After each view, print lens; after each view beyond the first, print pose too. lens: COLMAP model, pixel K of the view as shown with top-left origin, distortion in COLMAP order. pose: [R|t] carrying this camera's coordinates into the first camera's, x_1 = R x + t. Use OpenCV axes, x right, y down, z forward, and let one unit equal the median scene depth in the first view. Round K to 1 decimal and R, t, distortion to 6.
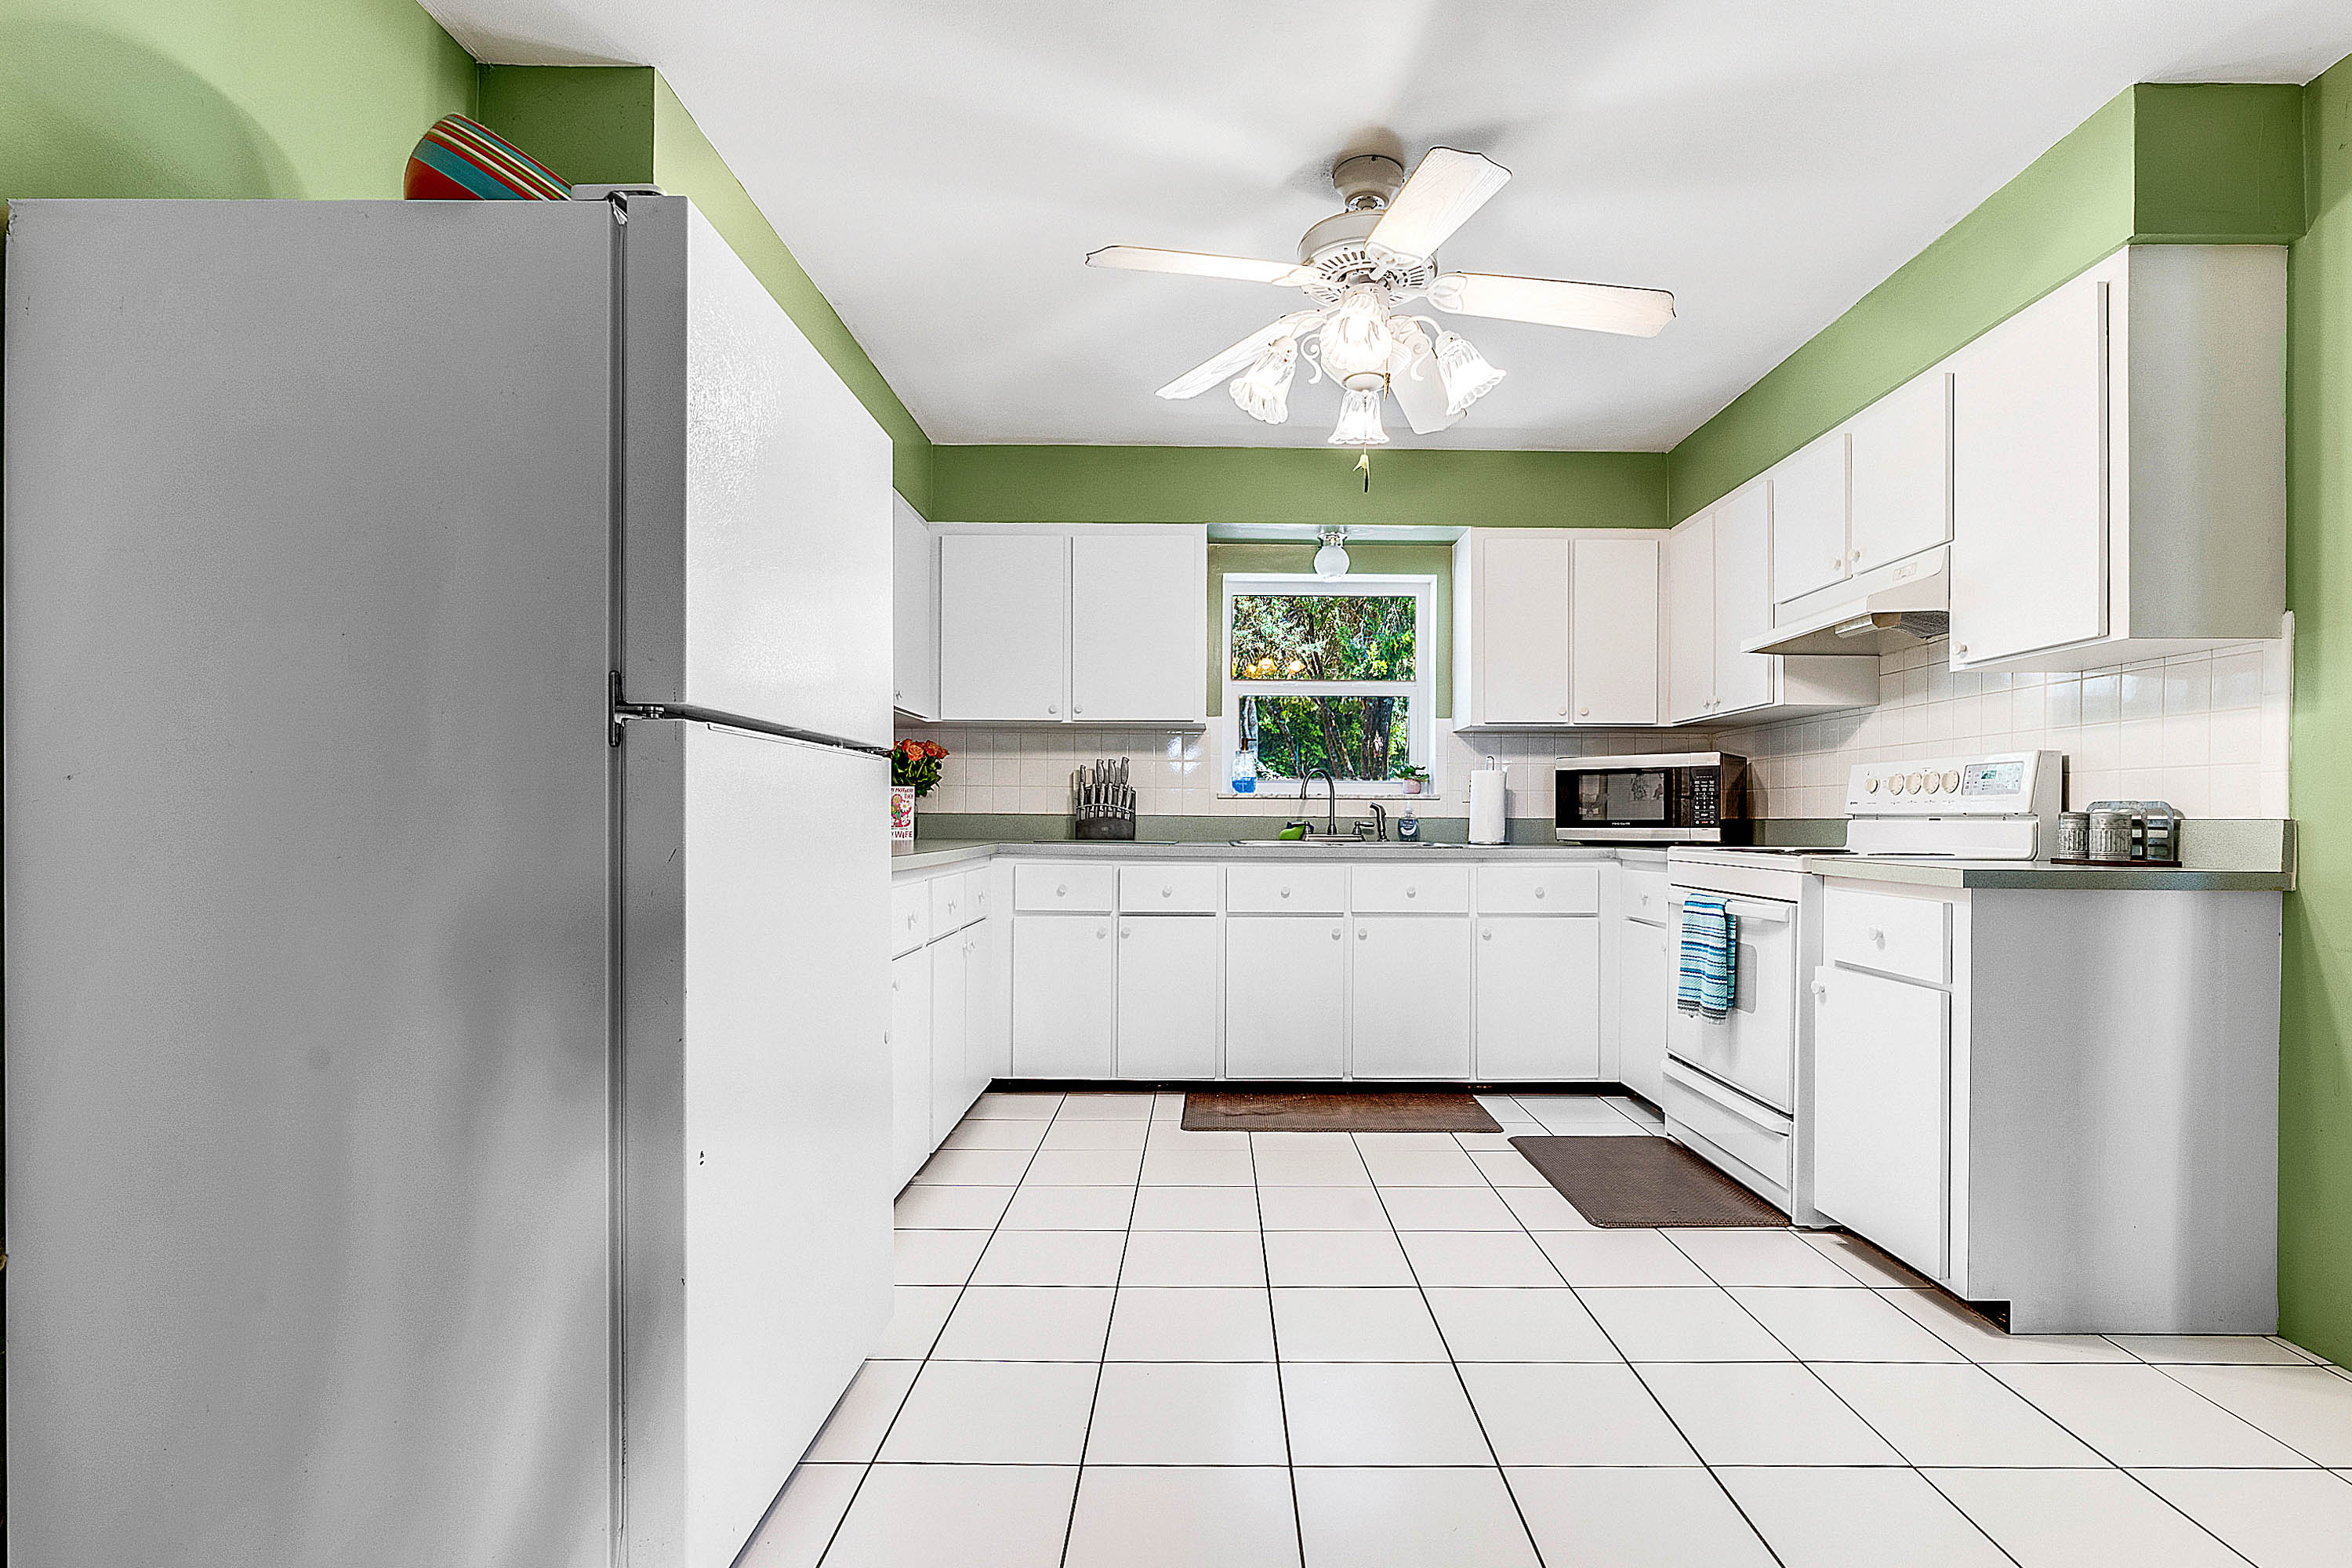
lens RADIAL K [[1066.2, 0, 1188.5], [0, 1066.2, 820.6], [0, 0, 1]] dist [-0.001991, -0.000051]
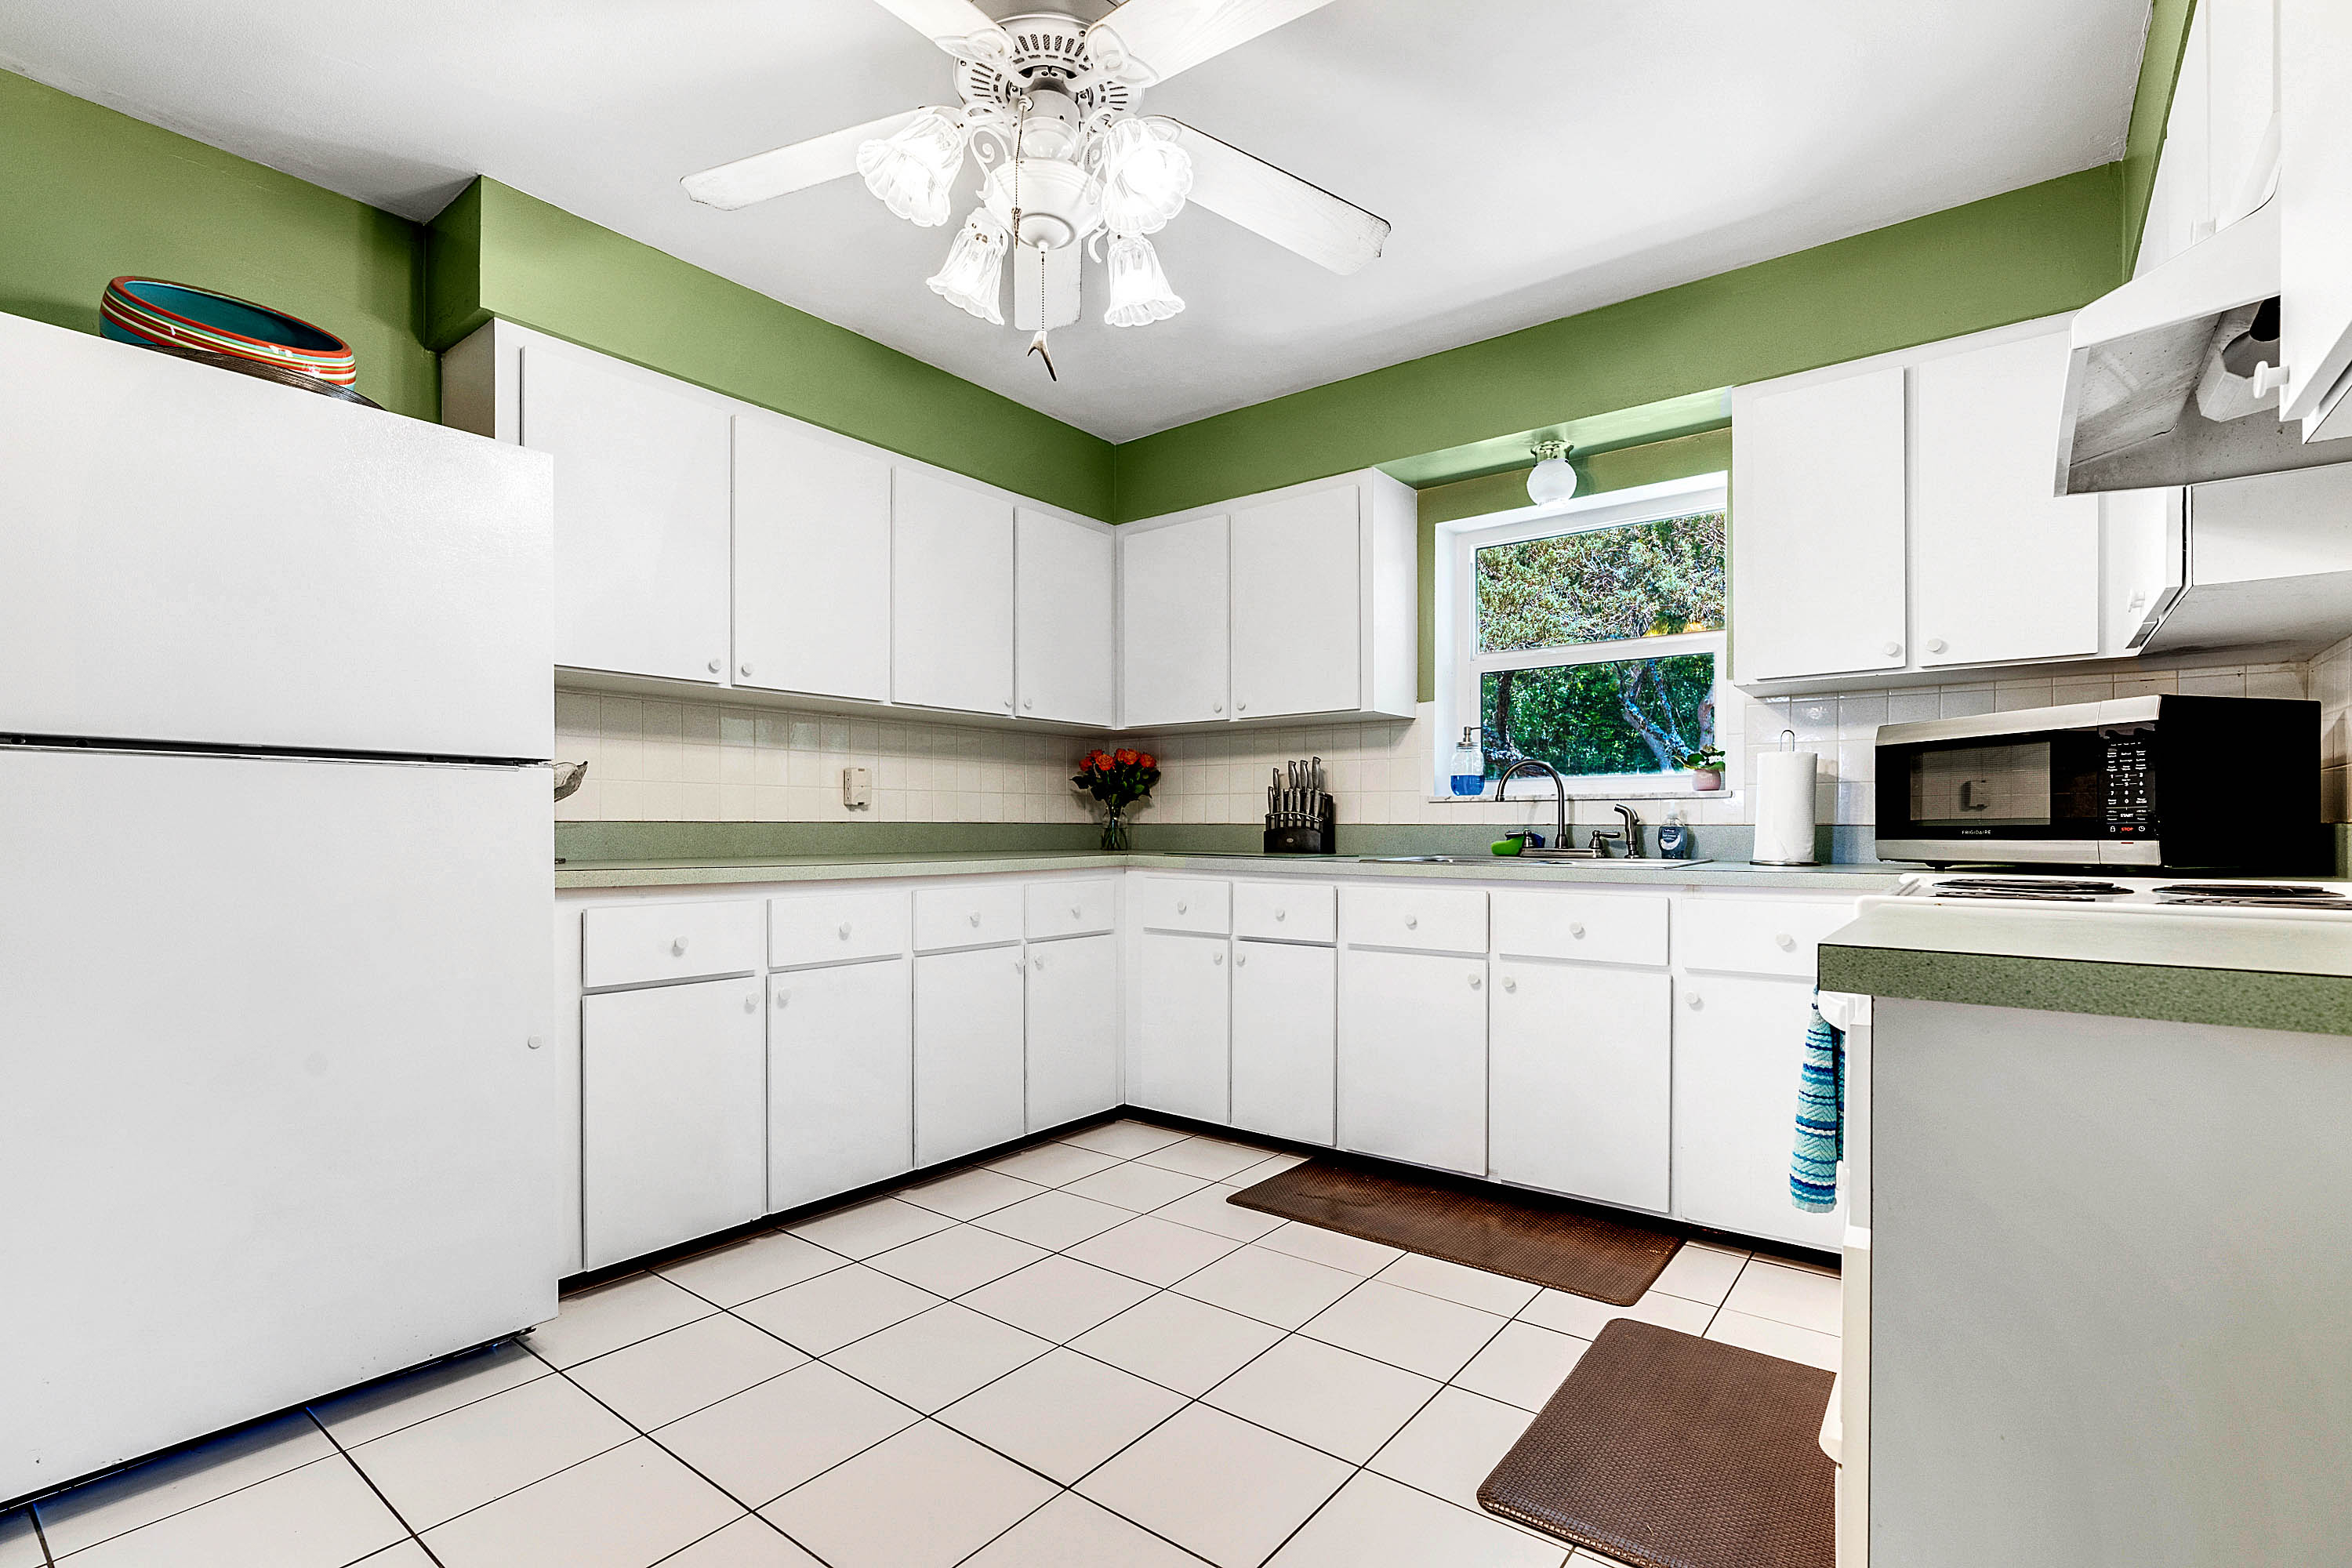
lens RADIAL K [[1066.2, 0, 1188.5], [0, 1066.2, 820.6], [0, 0, 1]] dist [-0.001991, -0.000051]
pose [[0.794966, -0.009546, -0.606579, 0.380364], [0.002404, 0.999918, -0.012586, 0.002510], [0.606649, 0.008547, 0.794924, 0.249202]]
